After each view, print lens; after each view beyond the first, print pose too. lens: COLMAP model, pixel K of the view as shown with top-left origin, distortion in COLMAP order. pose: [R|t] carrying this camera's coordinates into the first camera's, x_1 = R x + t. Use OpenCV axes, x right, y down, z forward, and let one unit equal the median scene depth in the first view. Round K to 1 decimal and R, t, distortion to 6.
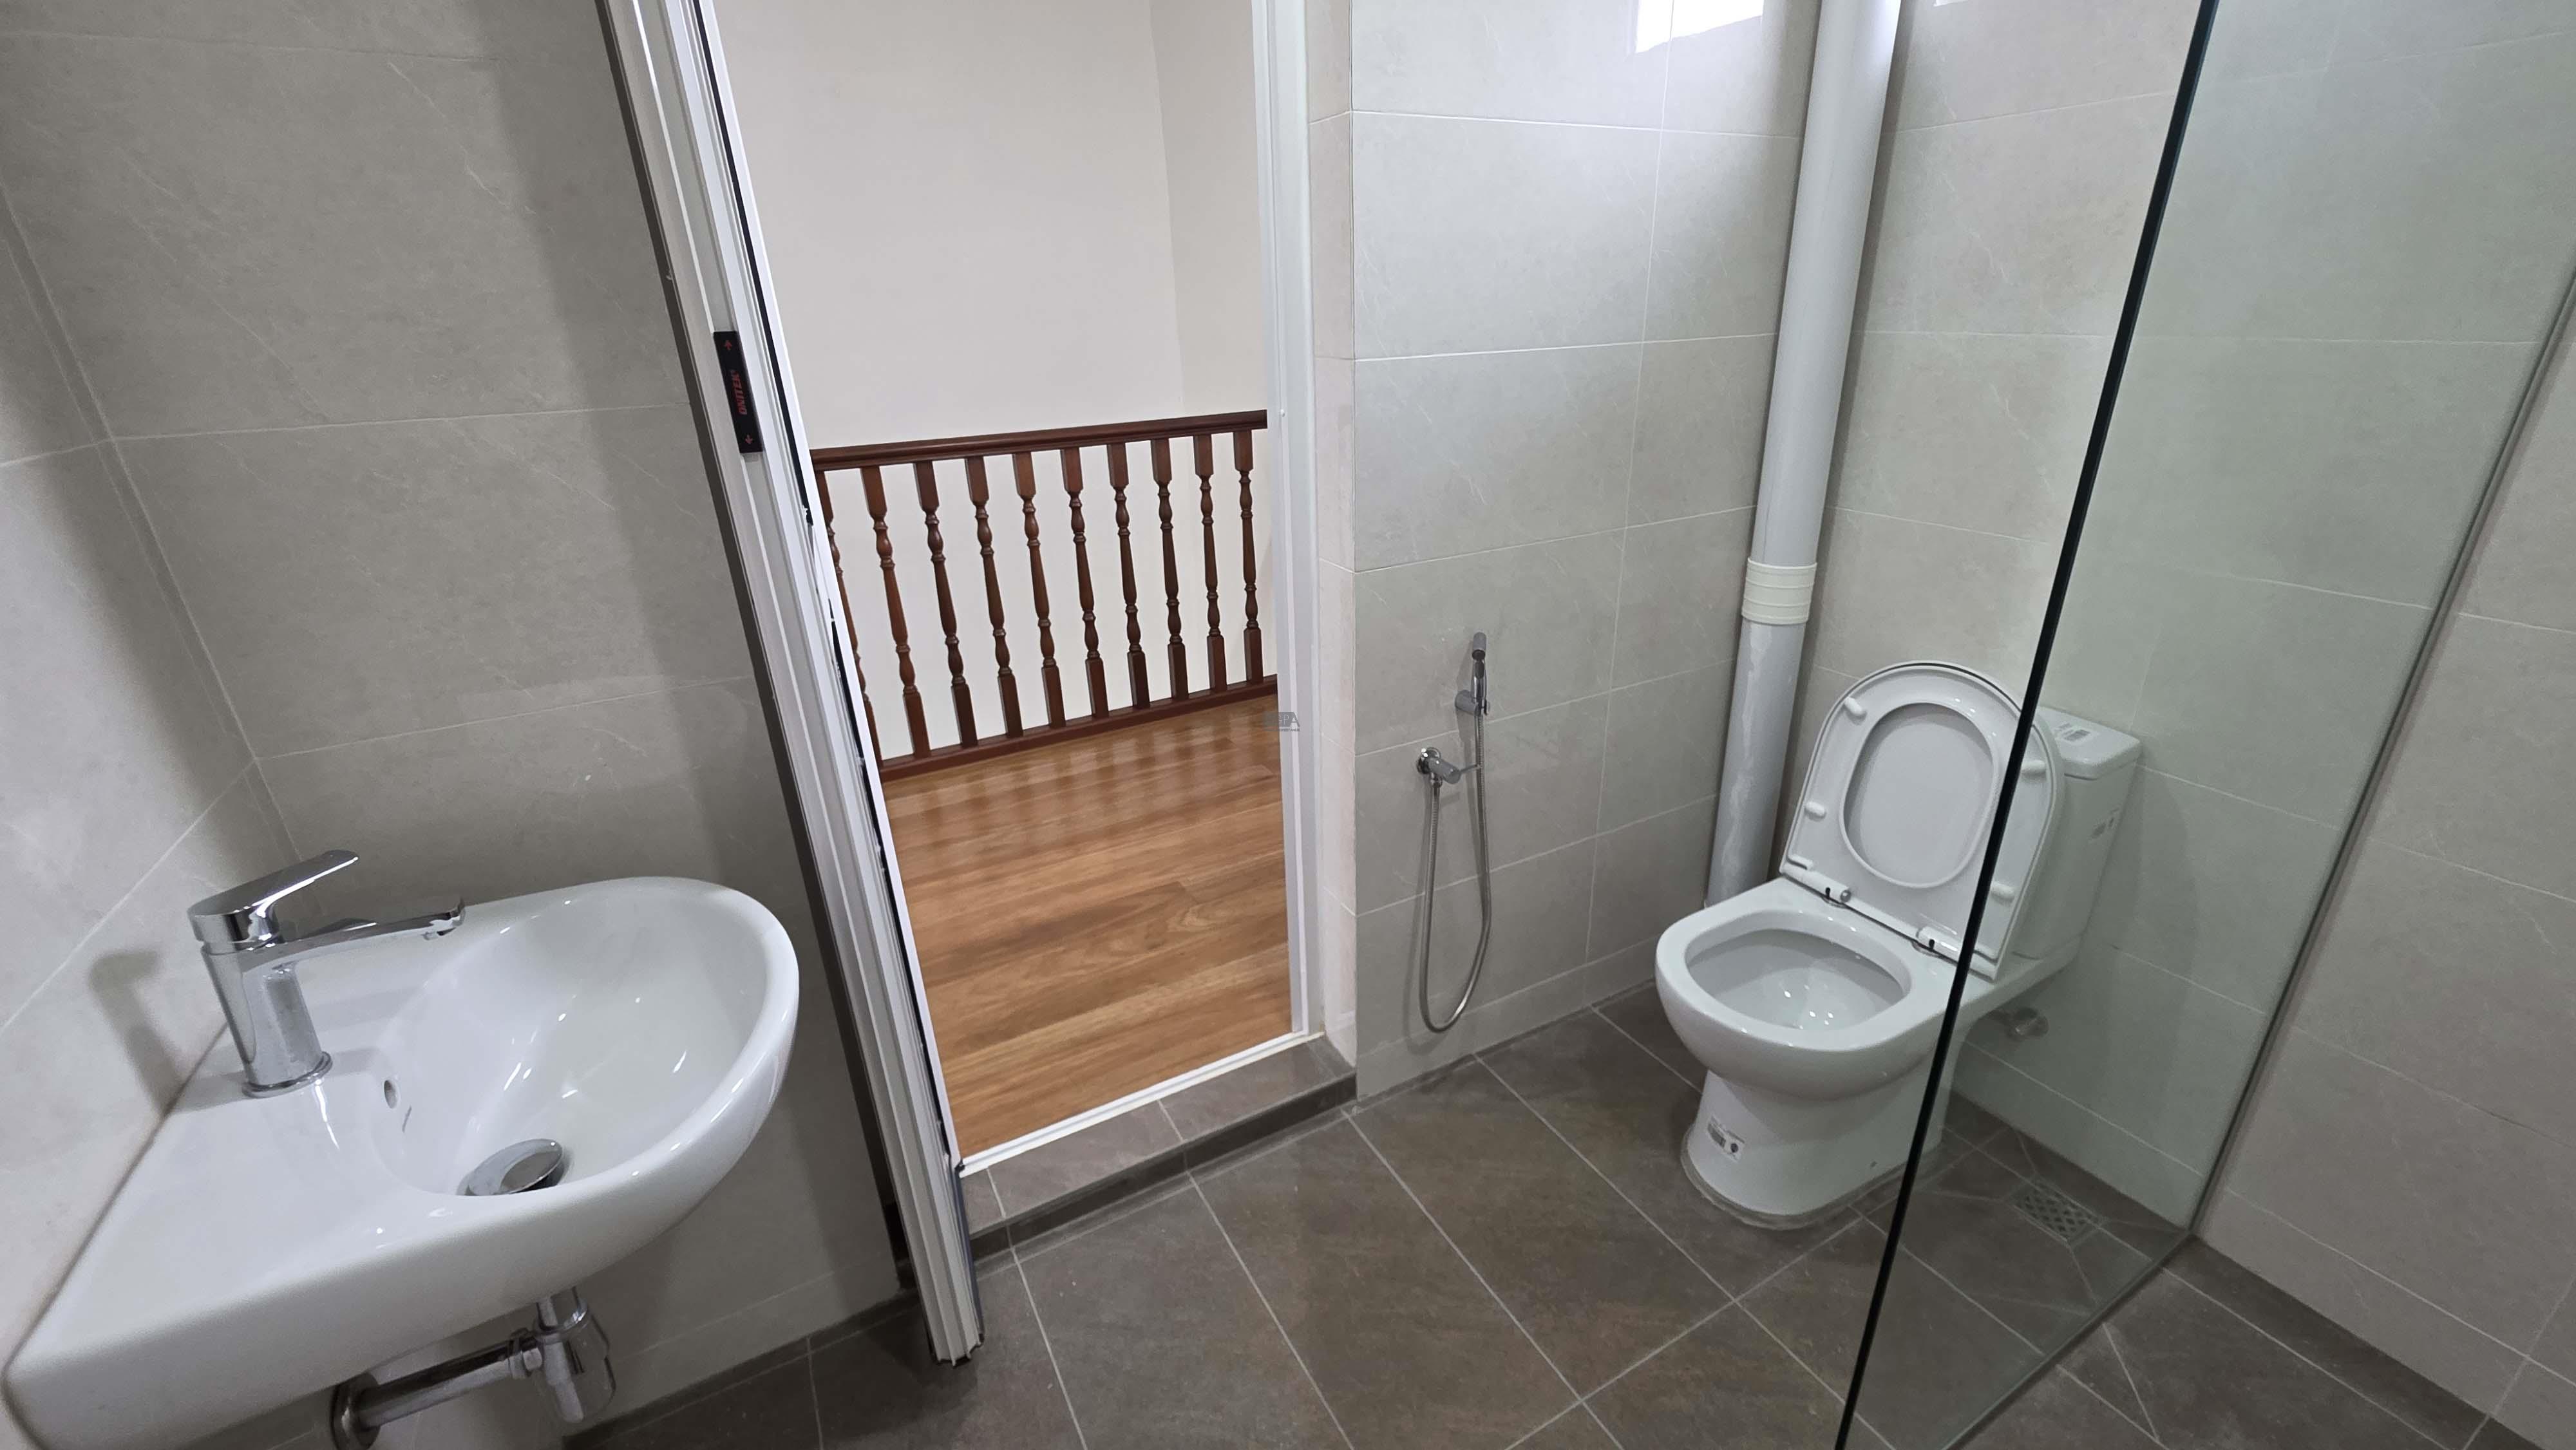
lens RADIAL K [[1041.4, 0, 1293.2], [0, 1041.4, 723.4], [0, 0, 1]] dist [-0.000026, 0.000022]
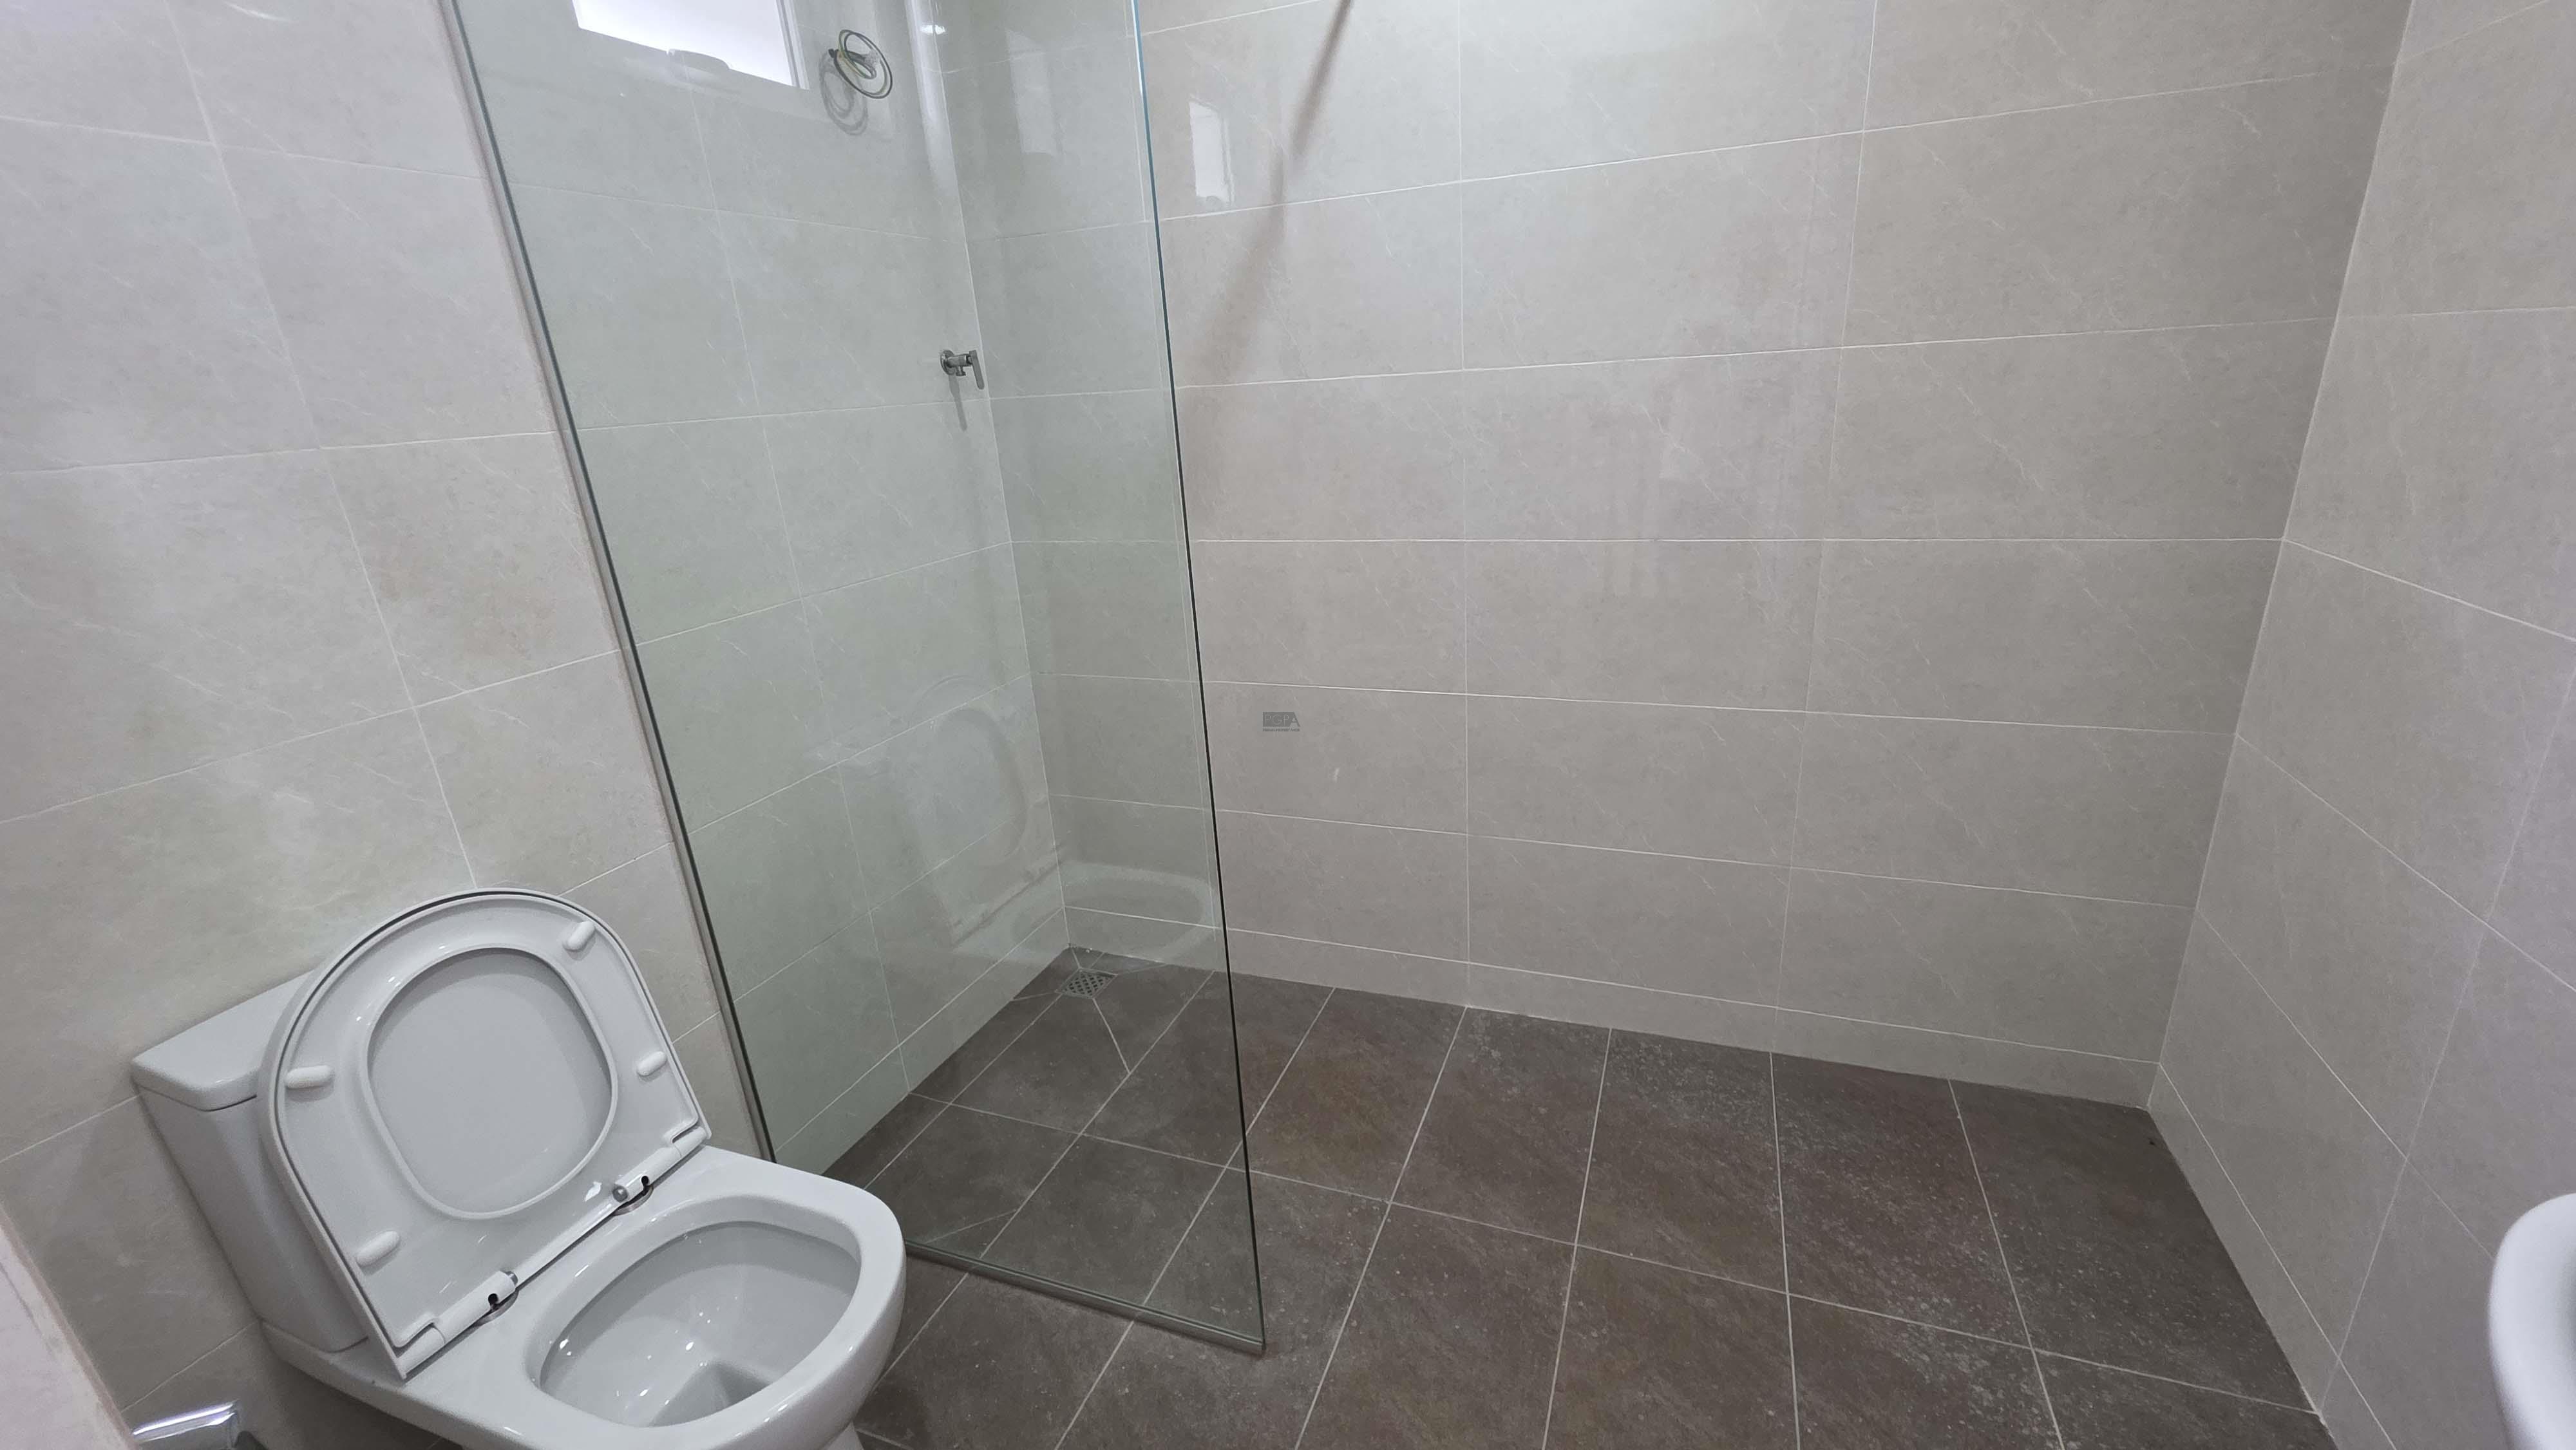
lens RADIAL K [[1041.4, 0, 1290.2], [0, 1041.4, 724.5], [0, 0, 1]] dist [-0.000026, 0.000022]
pose [[-0.639252, -0.171765, 0.749569, -0.213697], [0.379846, 0.776995, 0.501992, -0.248079], [-0.668635, 0.605621, -0.431452, 0.752621]]
